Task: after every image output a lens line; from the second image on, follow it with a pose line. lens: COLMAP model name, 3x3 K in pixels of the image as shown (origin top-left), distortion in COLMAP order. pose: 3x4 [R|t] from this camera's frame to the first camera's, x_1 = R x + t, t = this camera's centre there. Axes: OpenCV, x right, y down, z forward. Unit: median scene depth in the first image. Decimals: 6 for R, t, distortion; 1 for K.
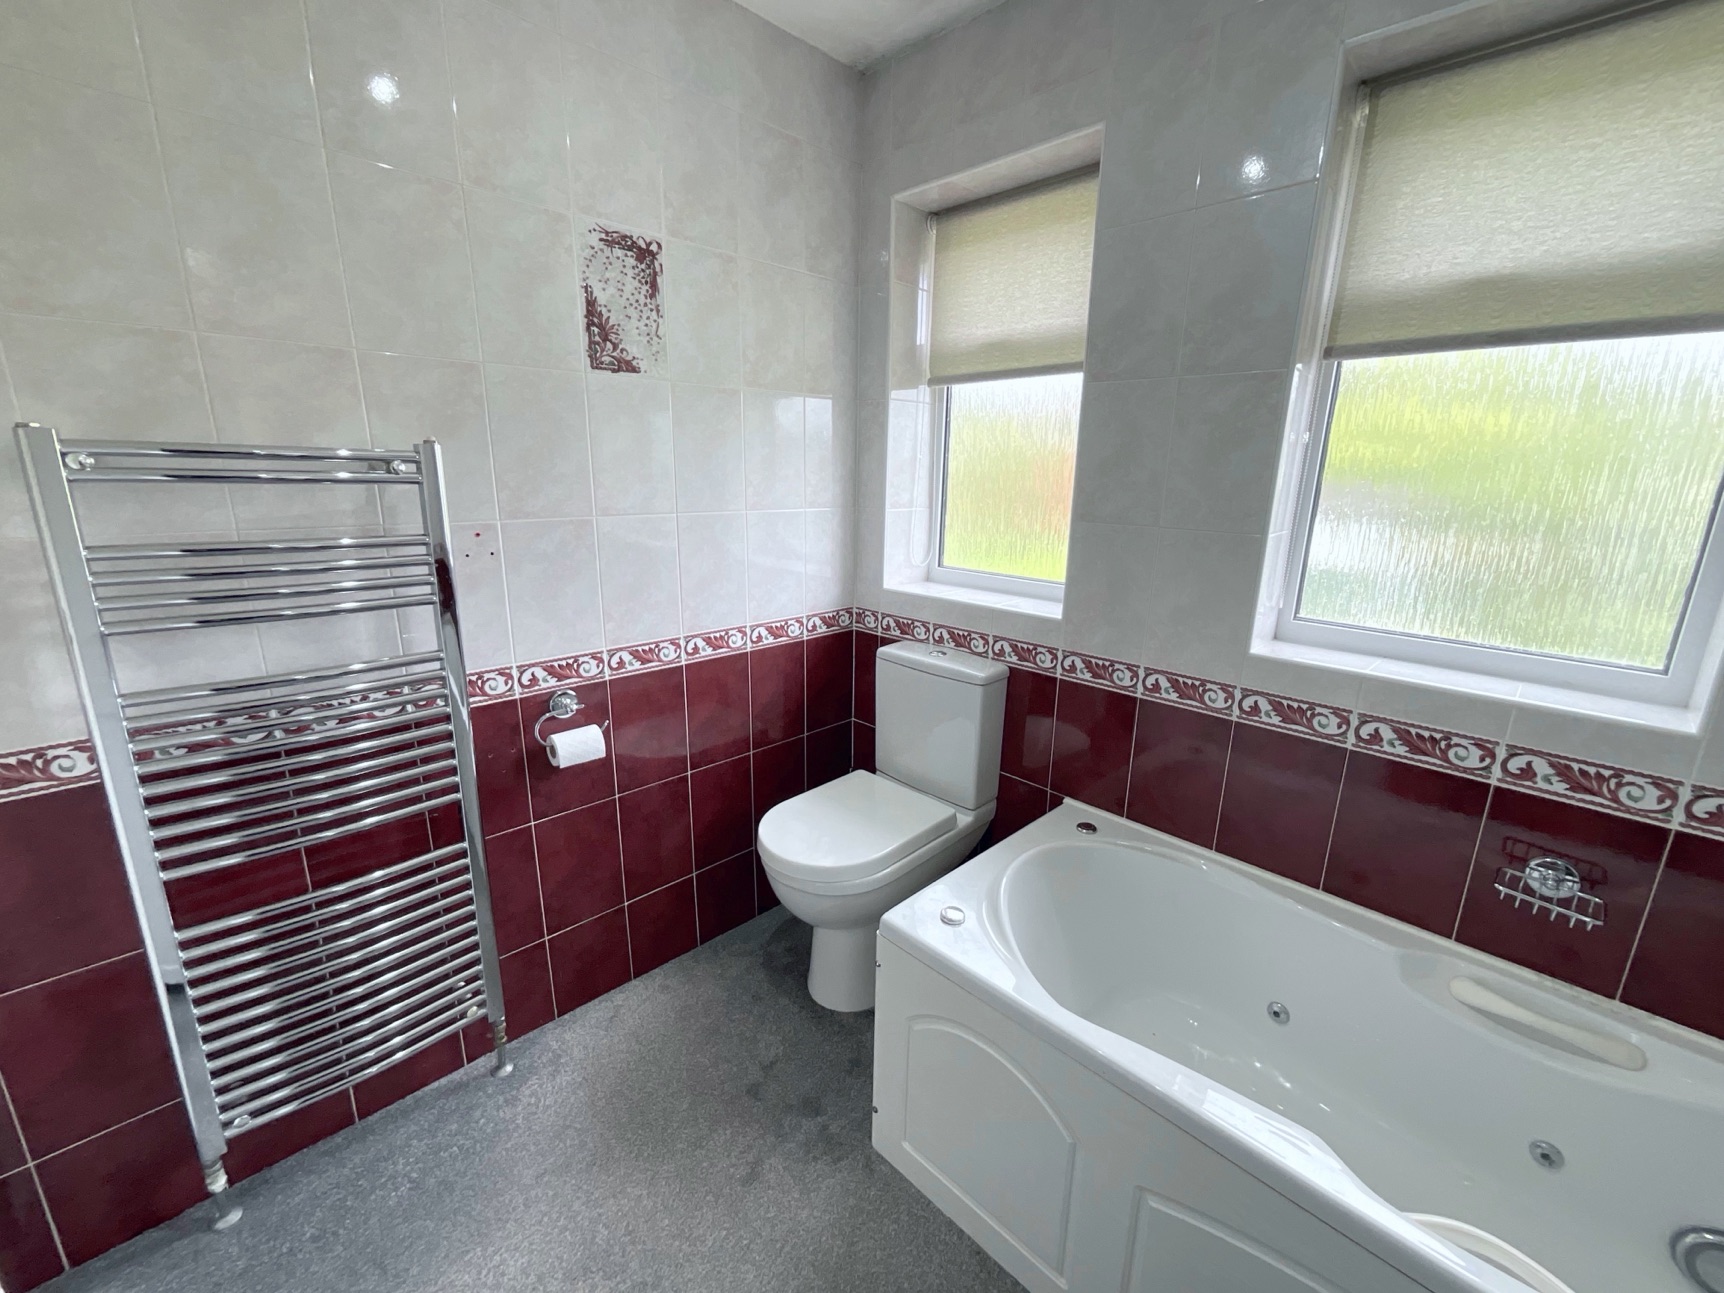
lens RADIAL K [[698.7, 0, 865.8], [0, 698.7, 650.7], [0, 0, 1]] dist [-0.003529, 0.000333]
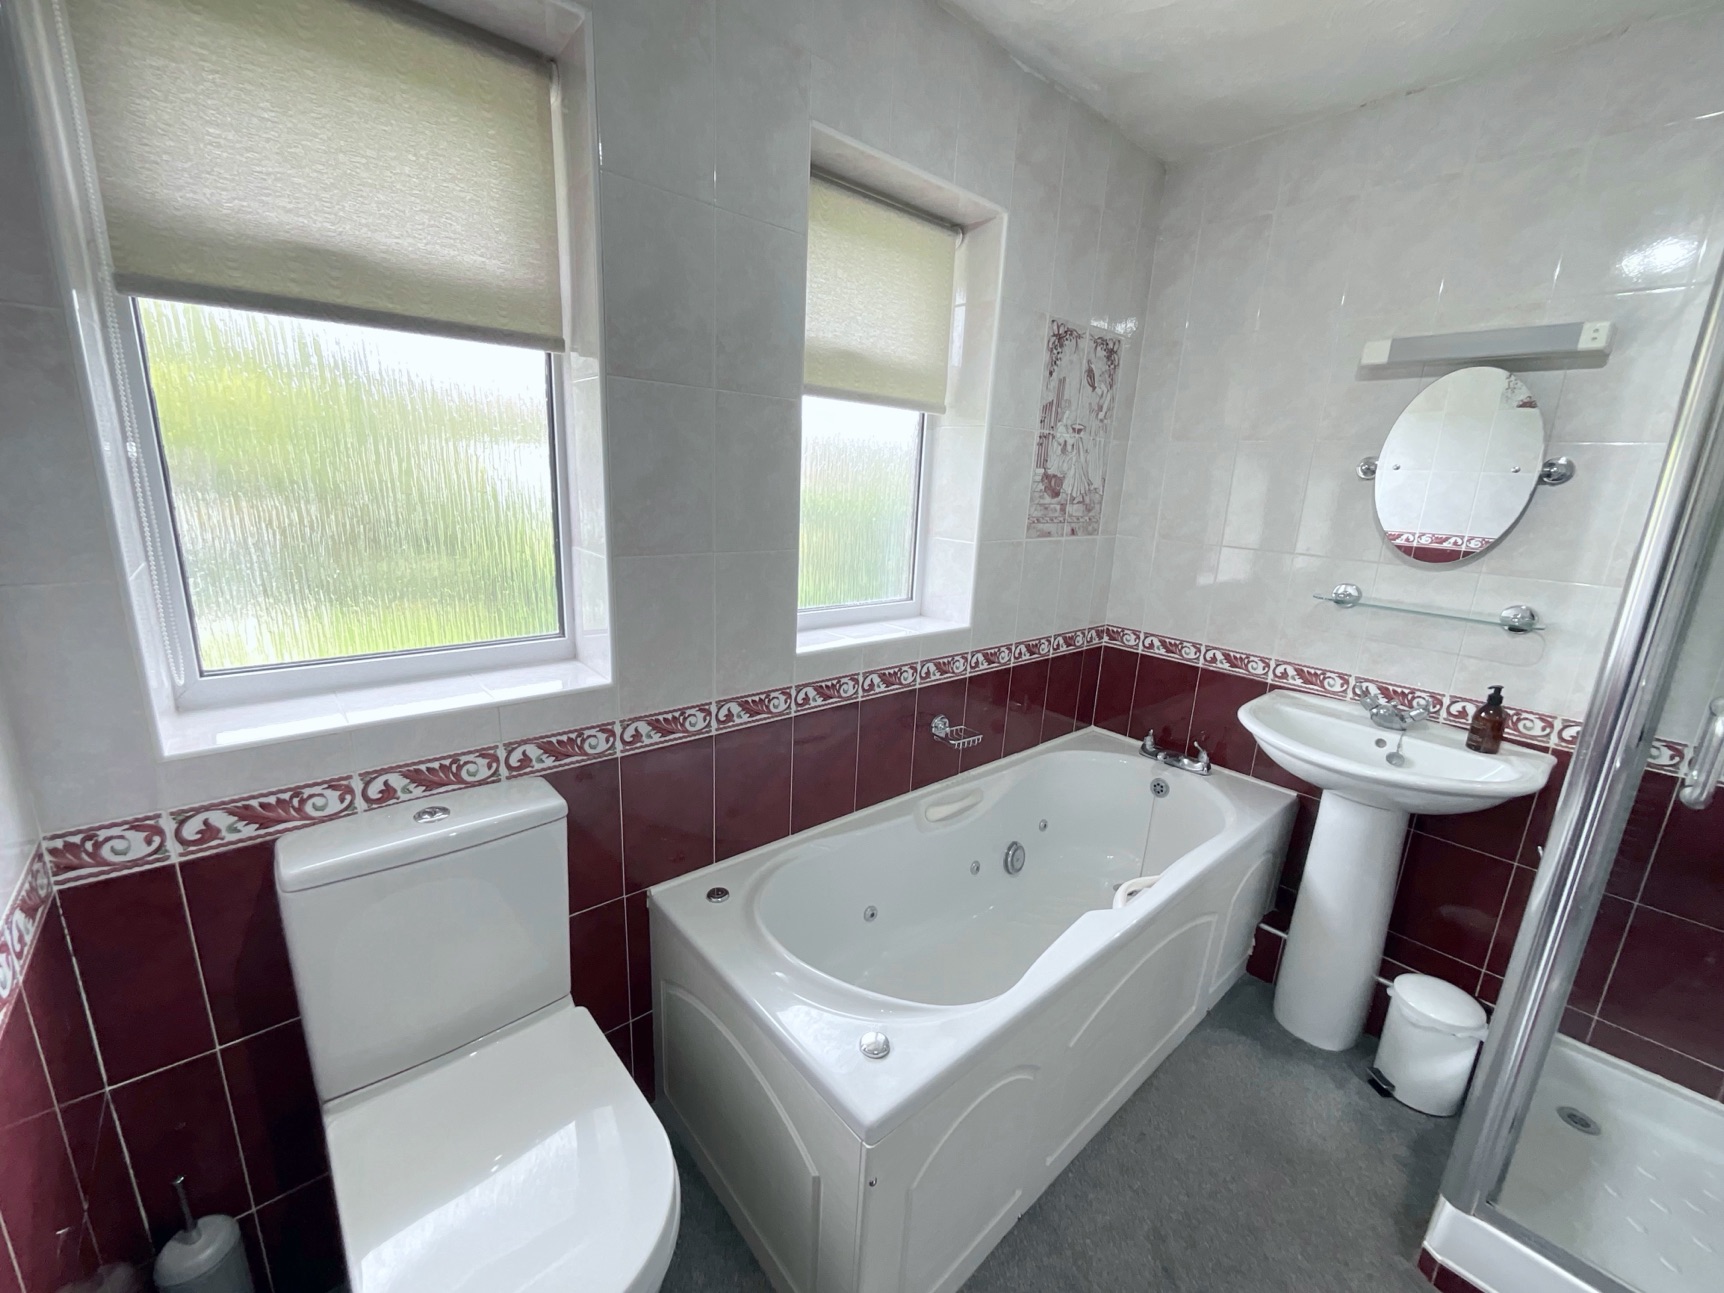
lens RADIAL K [[698.7, 0, 859.3], [0, 698.7, 637.8], [0, 0, 1]] dist [-0.003529, 0.000333]
pose [[0.070600, -0.249370, 0.965831, -0.416495], [0.202185, 0.951727, 0.230949, -0.209980], [-0.976799, 0.178971, 0.117611, 0.627424]]
